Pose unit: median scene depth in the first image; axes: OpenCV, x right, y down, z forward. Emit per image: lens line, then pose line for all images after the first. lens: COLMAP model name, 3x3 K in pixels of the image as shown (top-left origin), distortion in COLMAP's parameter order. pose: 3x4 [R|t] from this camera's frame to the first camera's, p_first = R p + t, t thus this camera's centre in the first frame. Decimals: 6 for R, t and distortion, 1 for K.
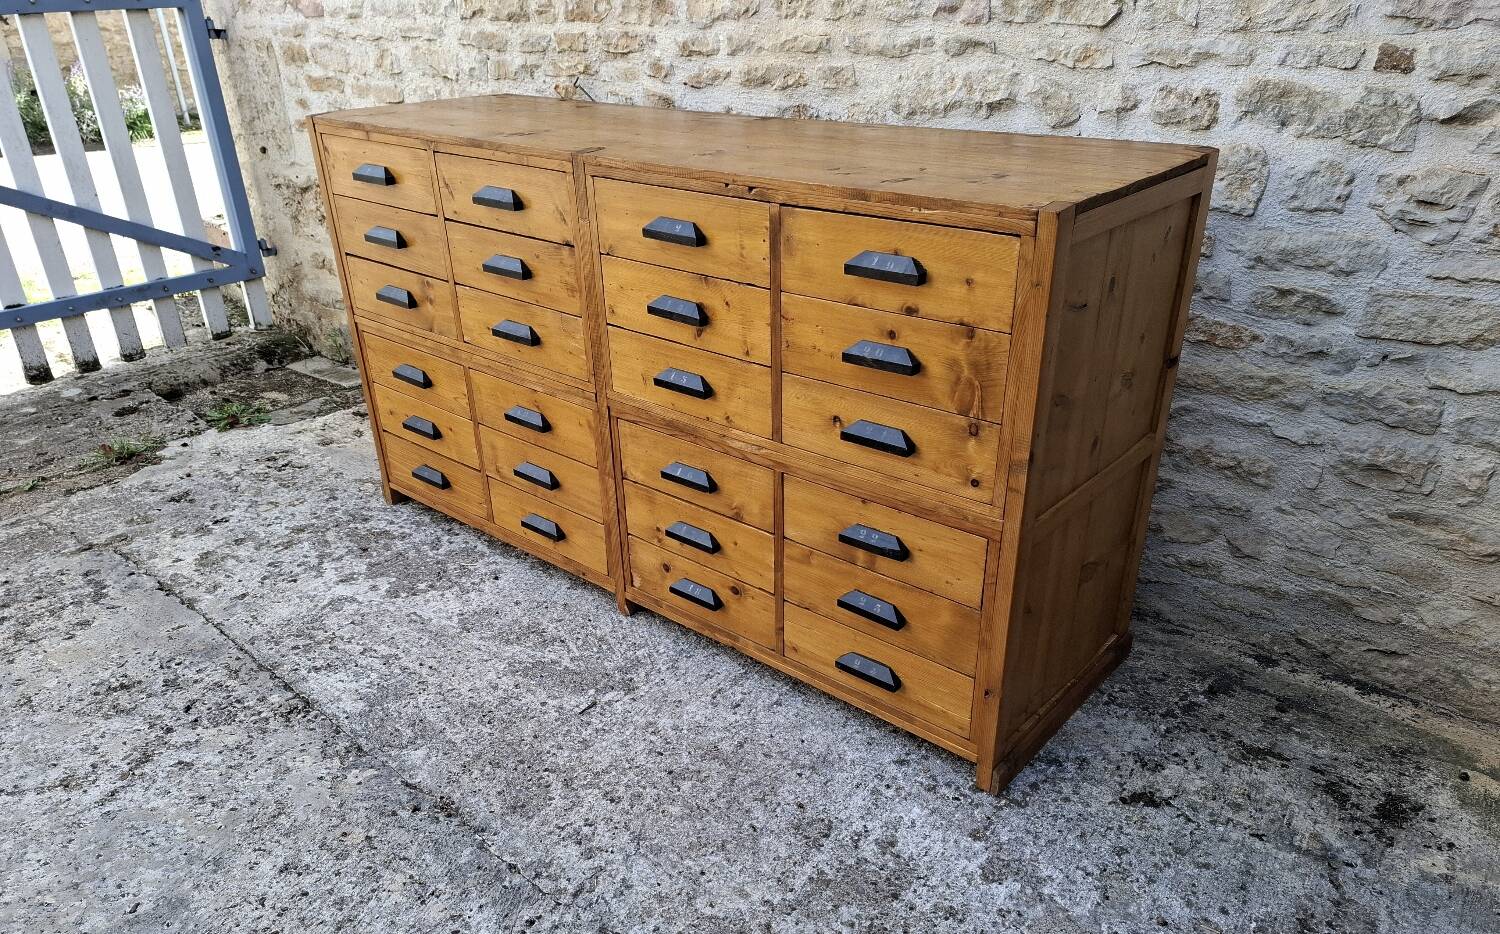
lens RADIAL K [[1037.9, 0, 739.8], [0, 1037.9, 562.8], [0, 0, 1]] dist [0.044751, -0.035539]
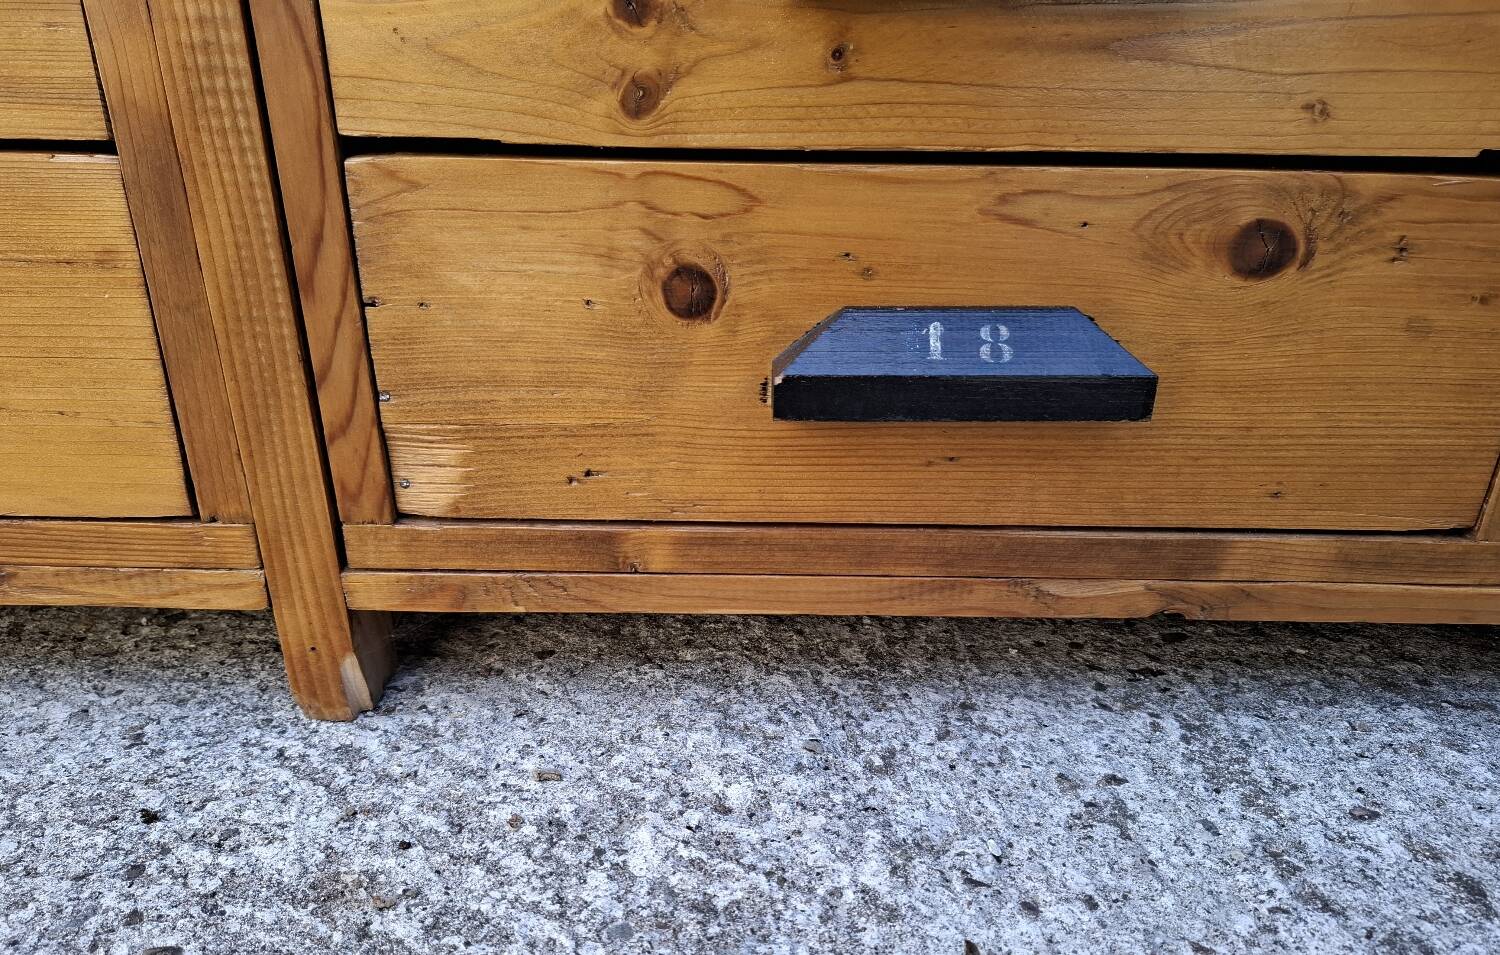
lens RADIAL K [[1072.2, 0, 741.9], [0, 1072.2, 574.6], [0, 0, 1]] dist [0.043834, -0.019355]
pose [[0.759855, -0.260915, 0.595436, -0.200883], [0.294499, 0.954705, 0.042524, 0.048465], [-0.579561, 0.143043, 0.802276, 0.977187]]
